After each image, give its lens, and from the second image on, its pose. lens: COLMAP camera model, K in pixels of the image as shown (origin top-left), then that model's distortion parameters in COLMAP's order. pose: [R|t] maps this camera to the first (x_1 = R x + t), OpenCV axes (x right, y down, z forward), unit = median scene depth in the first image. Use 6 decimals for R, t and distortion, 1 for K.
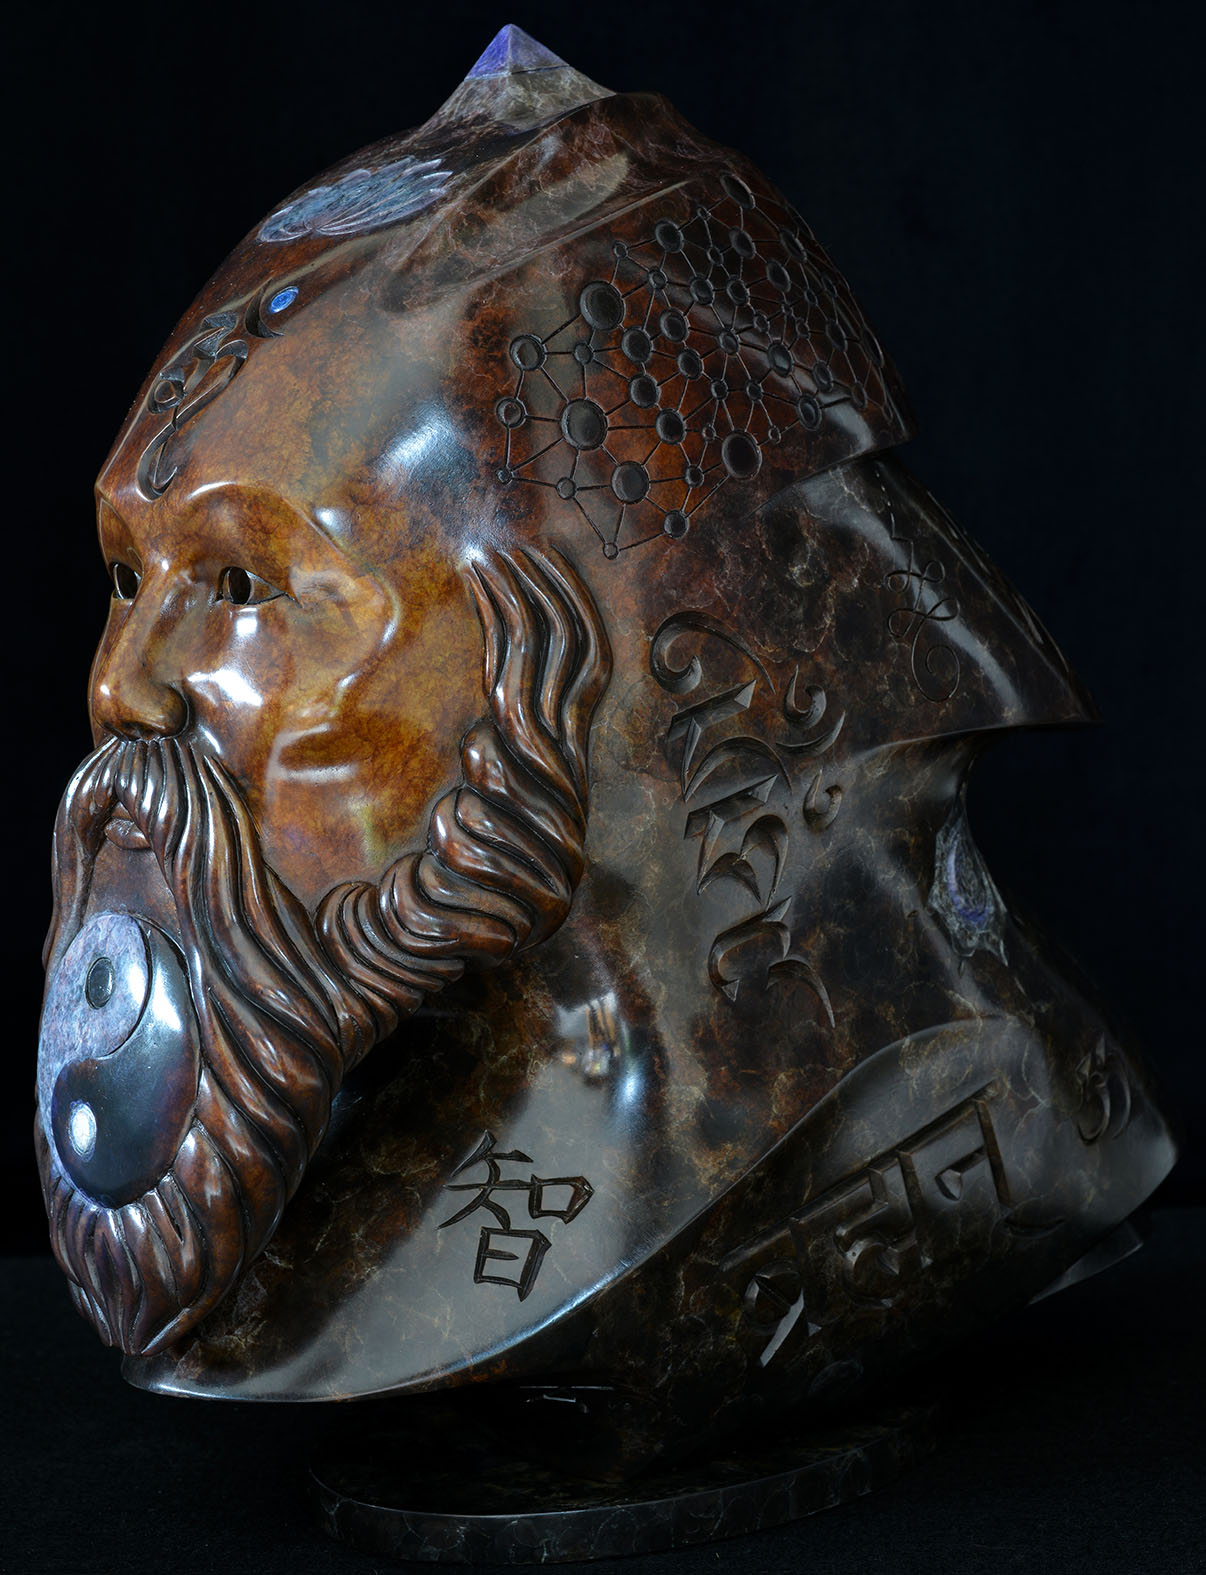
lens RADIAL K [[2946.8, 0, 643.8], [0, 2946.8, 920.2], [0, 0, 1]] dist [-0.003764, 0.000000]
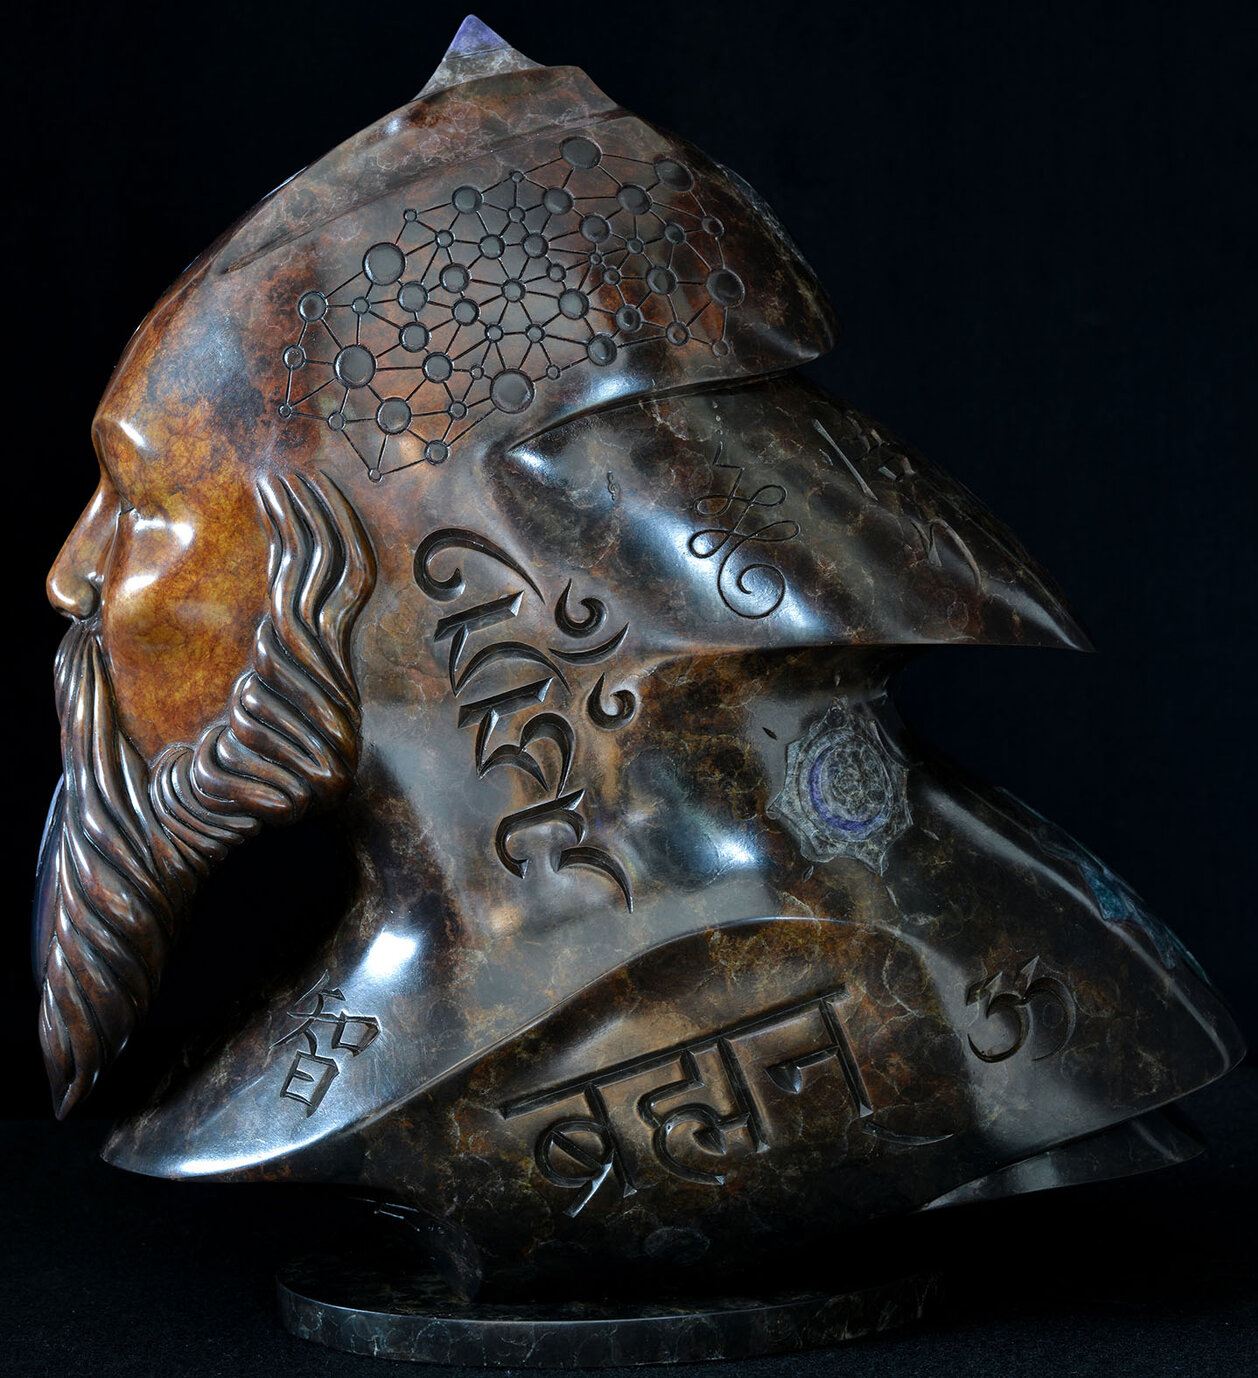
lens RADIAL K [[3064.0, 0, 656.8], [0, 3064.0, 727.7], [0, 0, 1]] dist [-0.003589, 0.000000]
pose [[0.828417, 0.059087, -0.556987, 0.737329], [-0.075713, 0.997106, -0.006834, -0.026089], [0.554971, 0.047832, 0.830493, 0.066540]]
